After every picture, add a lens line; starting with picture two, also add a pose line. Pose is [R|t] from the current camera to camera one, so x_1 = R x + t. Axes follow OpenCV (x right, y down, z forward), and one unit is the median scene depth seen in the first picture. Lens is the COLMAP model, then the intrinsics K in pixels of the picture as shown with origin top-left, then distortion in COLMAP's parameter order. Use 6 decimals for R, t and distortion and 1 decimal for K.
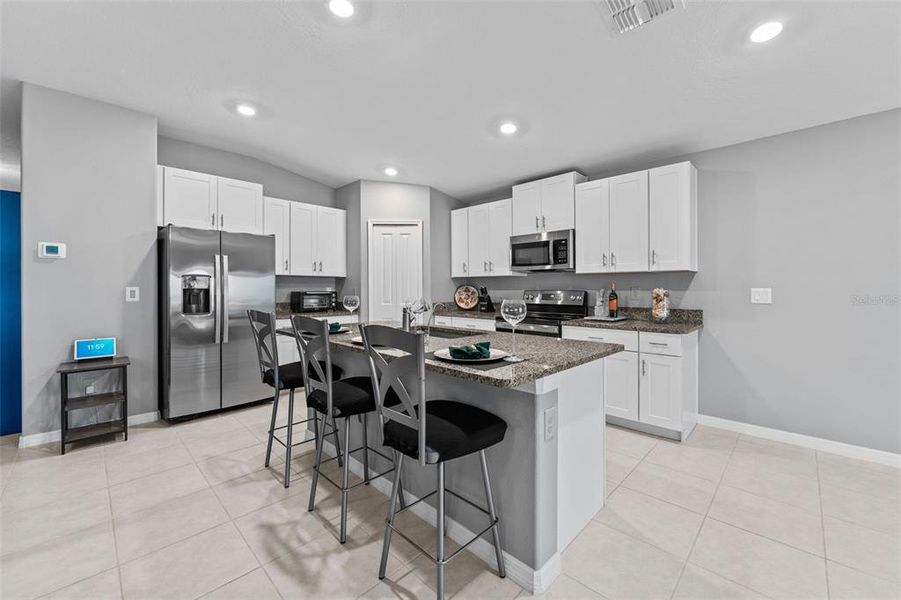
lens RADIAL K [[359.1, 0, 450.3], [0, 359.1, 290.1], [0, 0, 1]] dist [-0.001468, -0.000371]
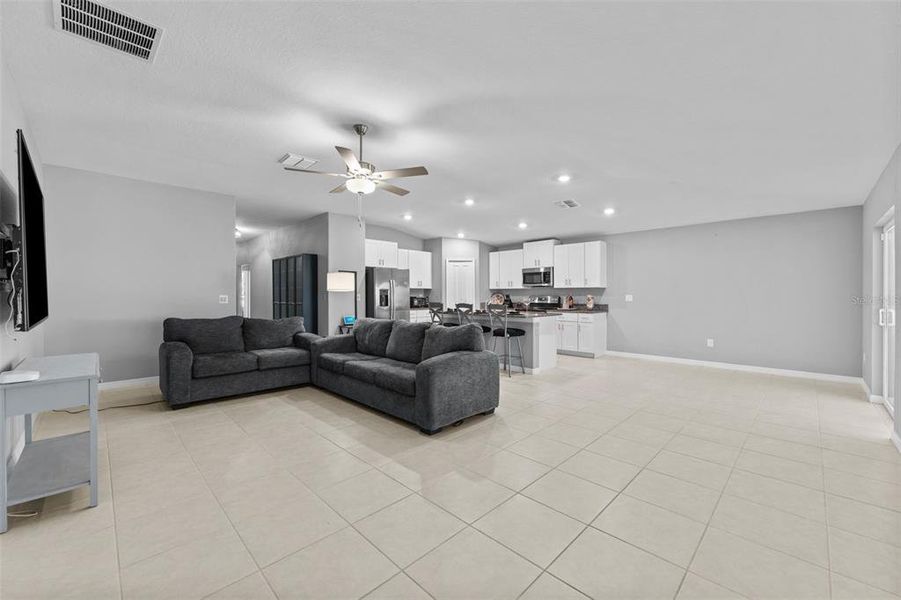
lens RADIAL K [[361.4, 0, 448.7], [0, 361.4, 295.2], [0, 0, 1]] dist [-0.001734, -0.000222]
pose [[0.999909, 0.000284, -0.013458, -0.239600], [-0.000336, 0.999993, -0.003821, 0.004533], [0.013456, 0.003825, 0.999902, -1.127435]]
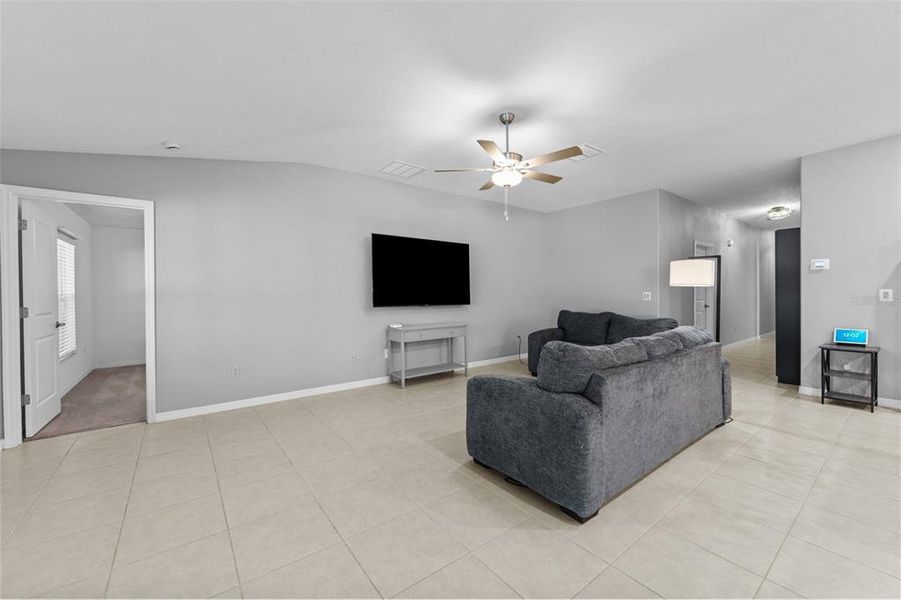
lens RADIAL K [[354.5, 0, 447.4], [0, 354.5, 294.1], [0, 0, 1]] dist [0.000381, 0.000100]
pose [[-0.146220, 0.006579, -0.989230, 0.411227], [0.004588, 0.999972, 0.005972, -0.004719], [0.989241, -0.003665, -0.146246, -0.217547]]
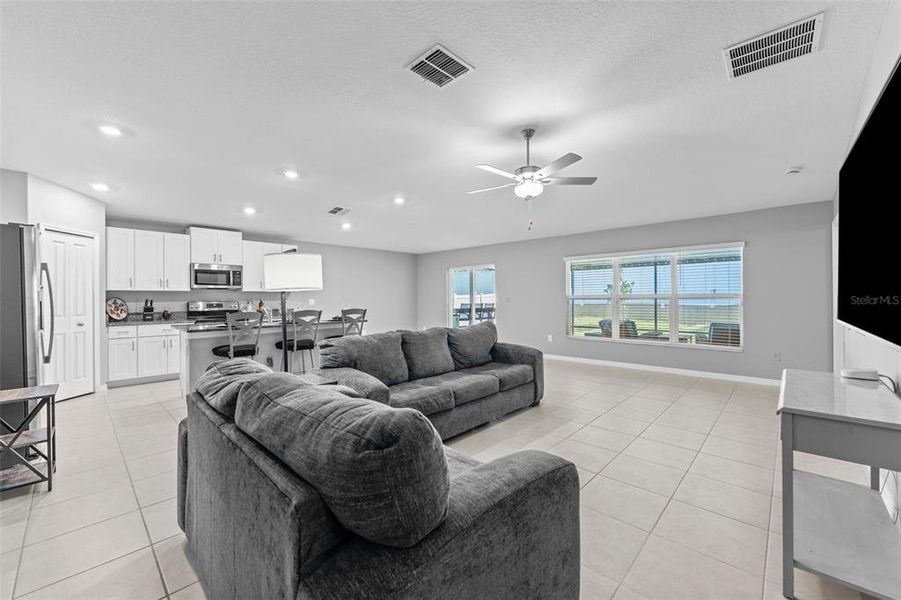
lens RADIAL K [[361.4, 0, 448.7], [0, 361.4, 295.2], [0, 0, 1]] dist [-0.001734, -0.000222]
pose [[-0.011973, 0.009763, 0.999881, -1.416199], [0.011848, 0.999884, -0.009621, 0.001259], [-0.999858, 0.011732, -0.012087, 0.021280]]
